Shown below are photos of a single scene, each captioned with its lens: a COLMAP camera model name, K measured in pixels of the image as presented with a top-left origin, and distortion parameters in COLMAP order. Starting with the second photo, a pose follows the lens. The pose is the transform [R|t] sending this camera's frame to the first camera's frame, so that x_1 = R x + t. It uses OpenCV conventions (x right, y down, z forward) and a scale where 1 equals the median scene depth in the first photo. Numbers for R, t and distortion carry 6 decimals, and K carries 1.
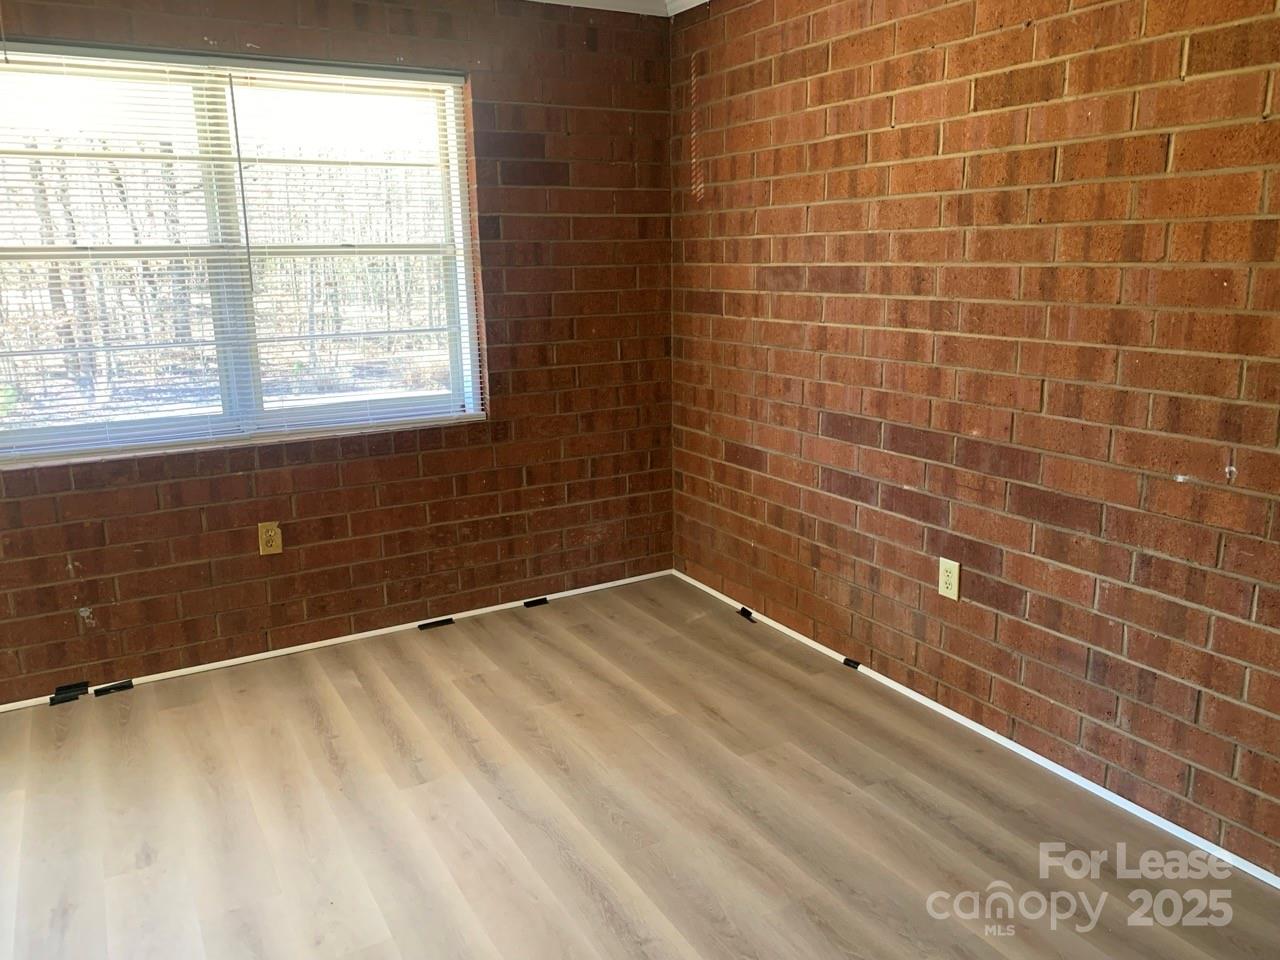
lens RADIAL K [[974.4, 0, 626.4], [0, 974.4, 489.9], [0, 0, 1]] dist [0.042384, -0.051336]
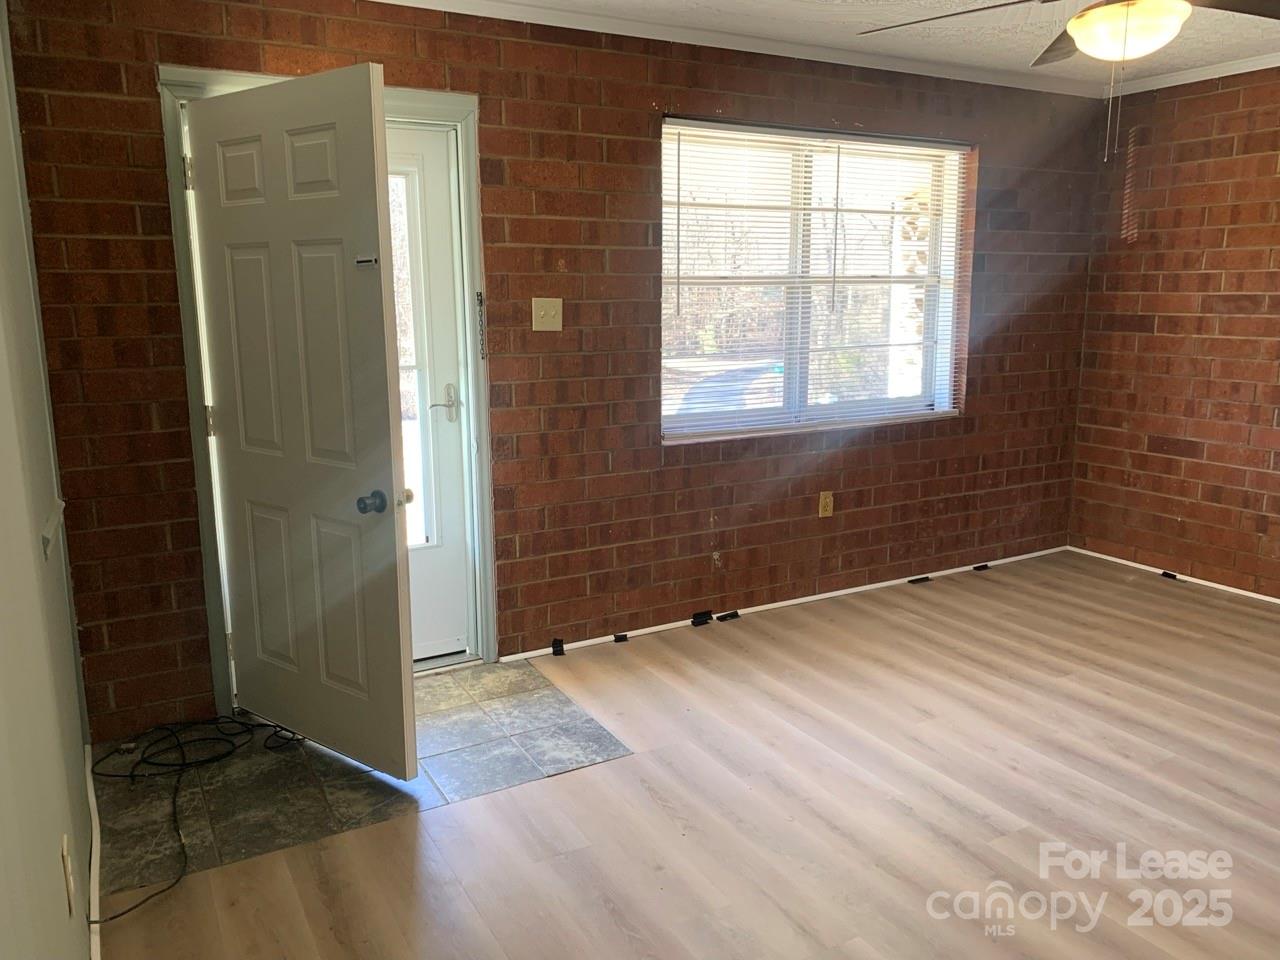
lens RADIAL K [[974.4, 0, 638.4], [0, 974.4, 476.9], [0, 0, 1]] dist [0.042384, -0.051336]
pose [[0.999920, 0.011579, -0.005163, -0.577595], [-0.011816, 0.998755, -0.048455, 0.075174], [0.004596, 0.048512, 0.998812, -0.255318]]
